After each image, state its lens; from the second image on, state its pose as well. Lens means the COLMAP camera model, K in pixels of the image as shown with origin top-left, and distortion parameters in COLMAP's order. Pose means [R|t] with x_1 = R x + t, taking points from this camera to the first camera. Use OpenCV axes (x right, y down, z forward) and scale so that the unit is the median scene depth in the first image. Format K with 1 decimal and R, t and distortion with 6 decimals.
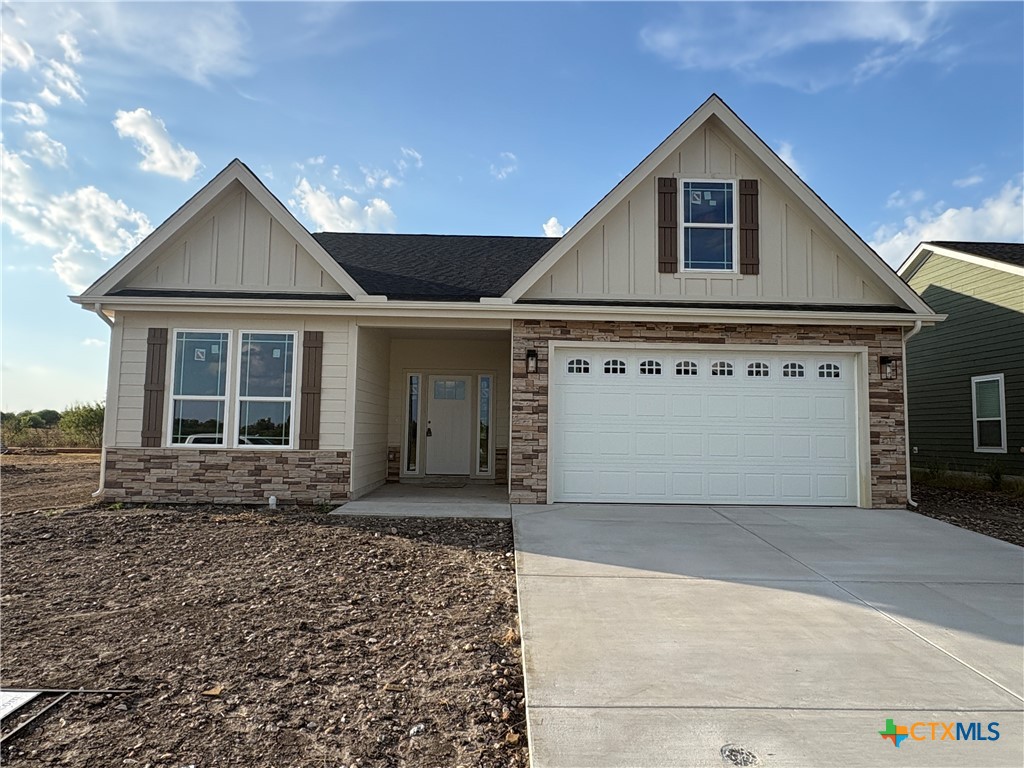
lens RADIAL K [[622.9, 0, 516.2], [0, 622.9, 384.5], [0, 0, 1]] dist [0.001058, 0.000040]
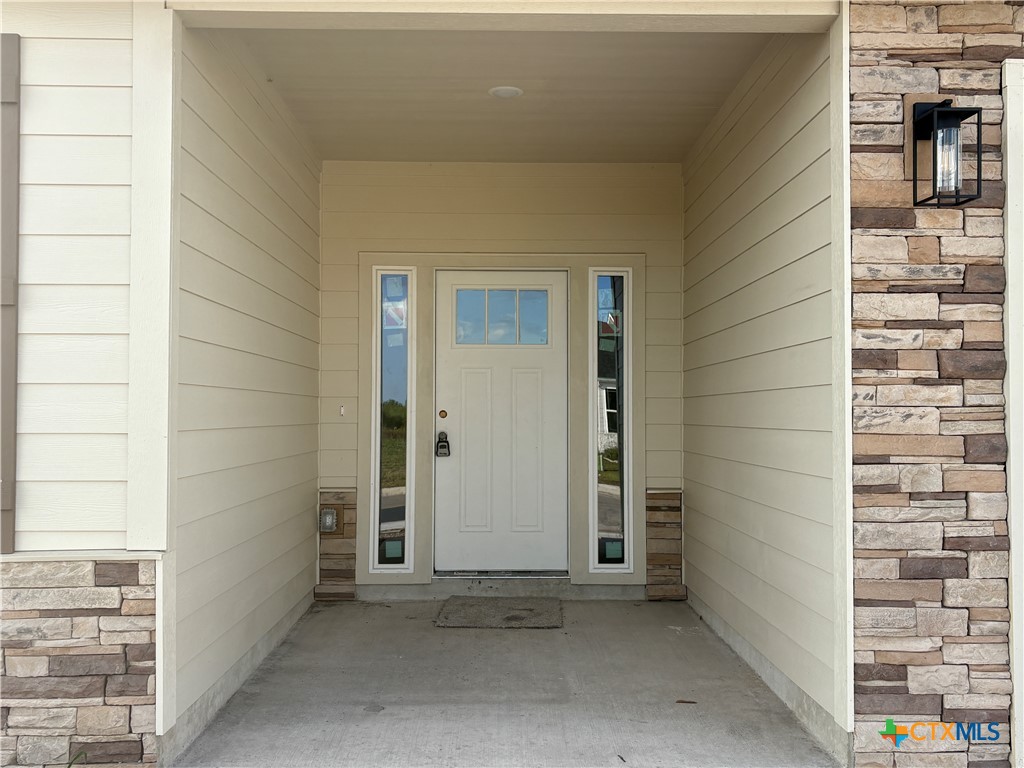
lens RADIAL K [[989.6, 0, 509.5], [0, 989.6, 385.5], [0, 0, 1]] dist [0.013545, 0.000000]
pose [[0.999813, -0.014304, -0.013047, -0.127635], [0.014876, 0.998883, 0.044846, 0.029261], [0.012391, -0.045031, 0.998909, 0.630539]]
